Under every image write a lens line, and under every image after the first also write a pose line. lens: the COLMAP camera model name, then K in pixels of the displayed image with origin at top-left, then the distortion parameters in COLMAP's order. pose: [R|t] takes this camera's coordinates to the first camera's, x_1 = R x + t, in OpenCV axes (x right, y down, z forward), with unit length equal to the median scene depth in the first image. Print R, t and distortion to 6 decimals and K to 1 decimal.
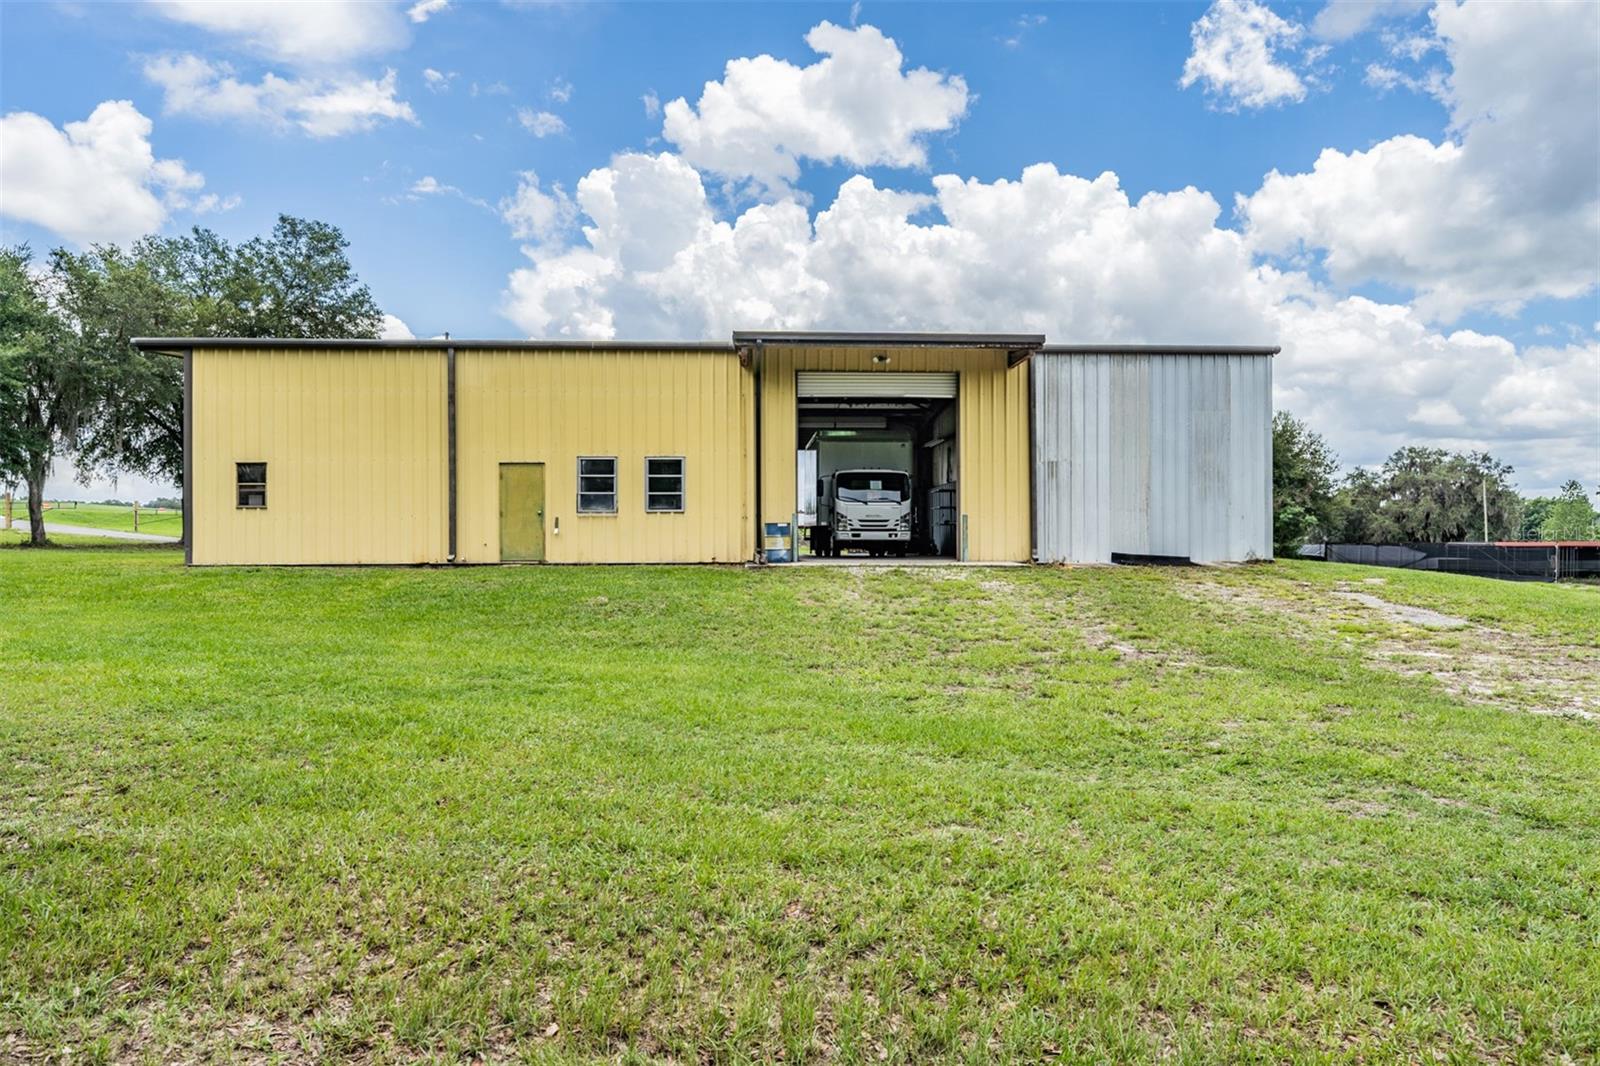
lens RADIAL K [[958.7, 0, 800.0], [0, 958.7, 533.0], [0, 0, 1]] dist [-0.003673, -0.001026]
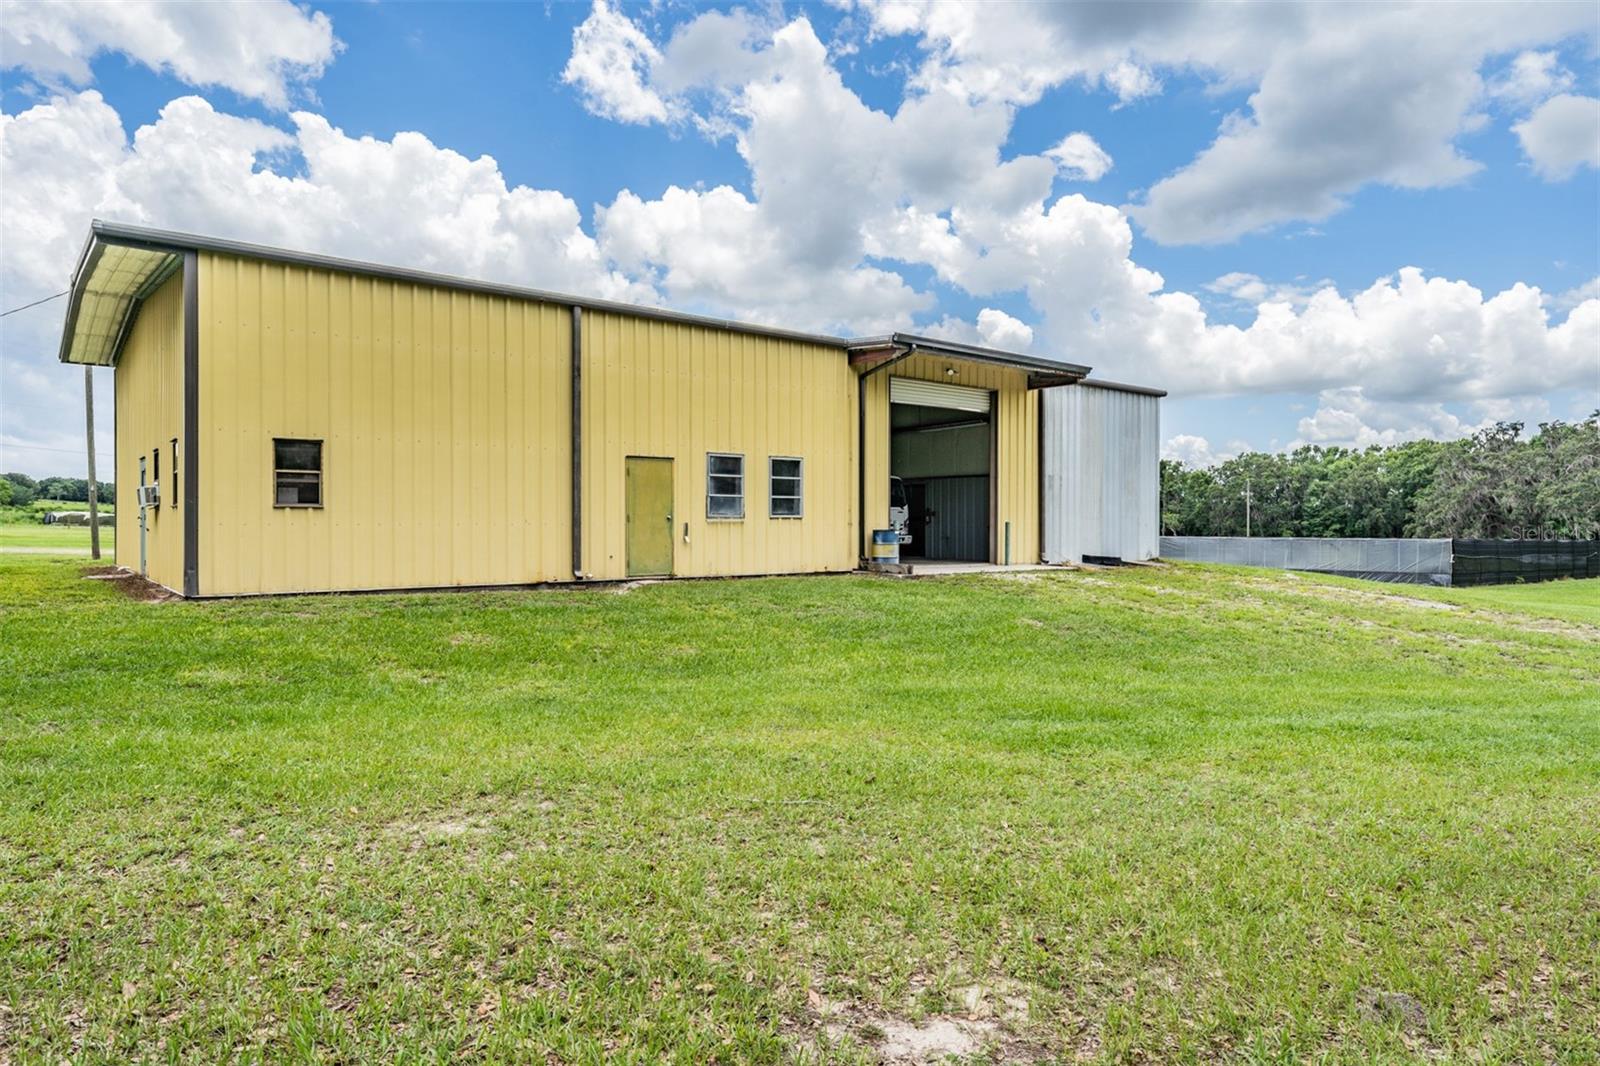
lens RADIAL K [[958.7, 0, 800.0], [0, 958.7, 533.0], [0, 0, 1]] dist [-0.003673, -0.001026]
pose [[0.812905, -0.001924, 0.582392, -0.661174], [-0.006633, 0.999899, 0.012561, -0.018715], [-0.582358, -0.014074, 0.812811, 0.250425]]
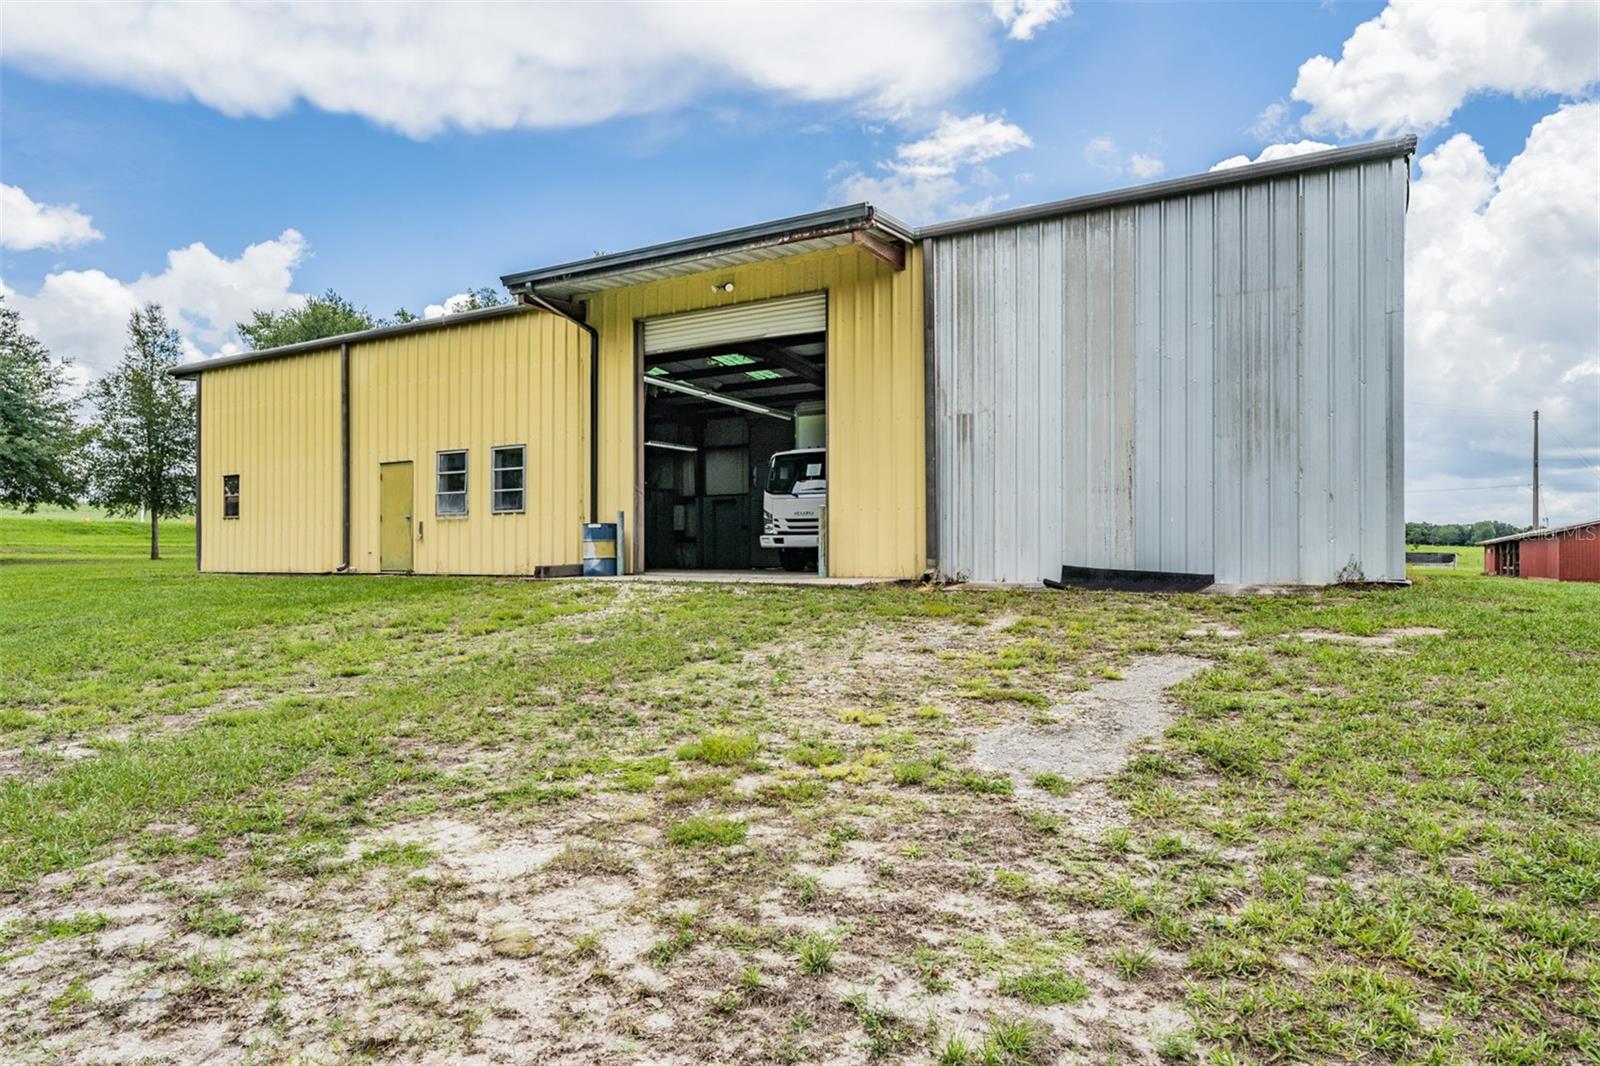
lens RADIAL K [[998.2, 0, 798.9], [0, 998.2, 558.4], [0, 0, 1]] dist [-0.004593, -0.001985]
pose [[0.828470, 0.001345, -0.560033, 0.543703], [0.001312, 0.999990, 0.004341, 0.013782], [0.560033, -0.004331, 0.828459, 0.431230]]
